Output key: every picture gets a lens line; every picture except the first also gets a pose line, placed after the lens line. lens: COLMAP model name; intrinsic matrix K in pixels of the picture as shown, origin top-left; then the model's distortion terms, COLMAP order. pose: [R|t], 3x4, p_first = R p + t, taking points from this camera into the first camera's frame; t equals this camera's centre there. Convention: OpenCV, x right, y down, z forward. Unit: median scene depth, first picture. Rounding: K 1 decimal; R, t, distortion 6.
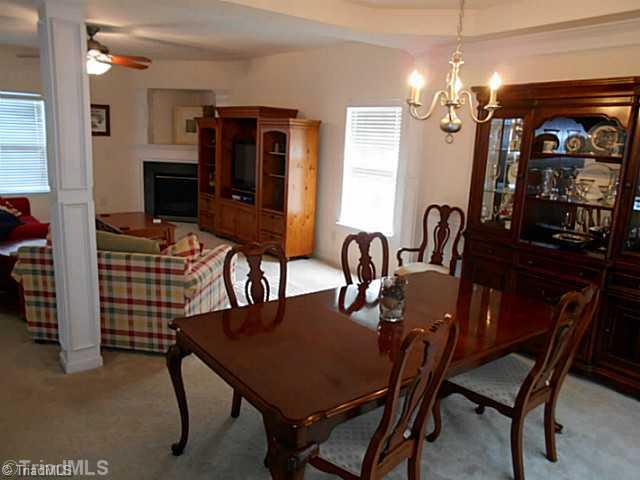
lens RADIAL K [[494.8, 0, 320.0], [0, 494.8, 240.0], [0, 0, 1]] dist [-0.041364, 0.004910]
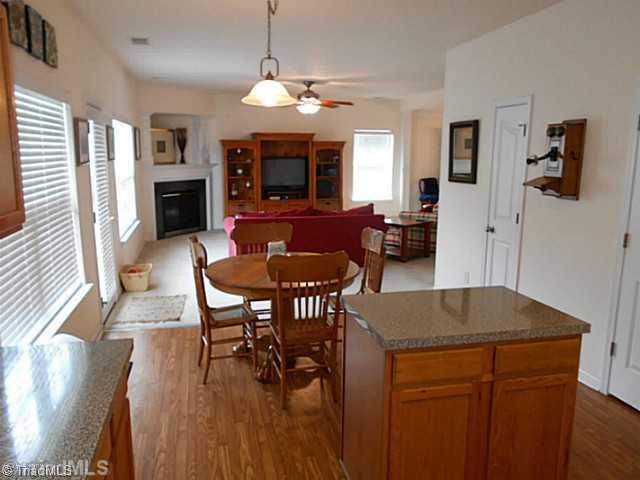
lens RADIAL K [[494.8, 0, 320.0], [0, 494.8, 240.0], [0, 0, 1]] dist [-0.041364, 0.004910]
pose [[0.406529, -0.208683, 0.889486, -1.270094], [0.200900, 0.970155, 0.135790, -0.126008], [-0.891276, 0.123496, 0.436321, 0.291107]]
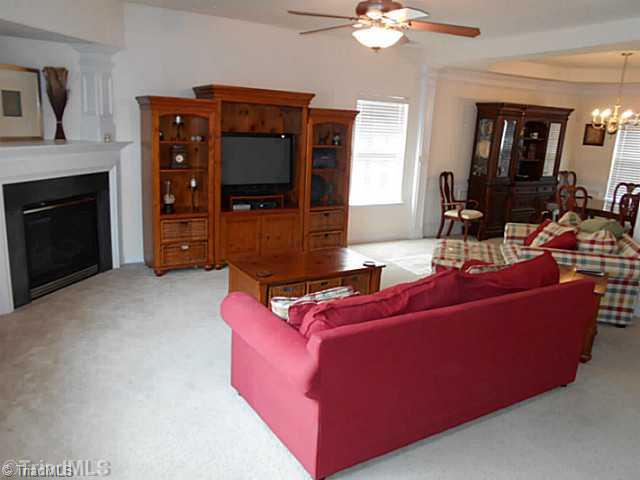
lens RADIAL K [[494.8, 0, 320.0], [0, 494.8, 240.0], [0, 0, 1]] dist [-0.041364, 0.004910]
pose [[0.133963, -0.264901, 0.954925, -0.836616], [0.161634, 0.956547, 0.242676, -0.190740], [-0.977716, 0.121839, 0.170959, 0.712670]]
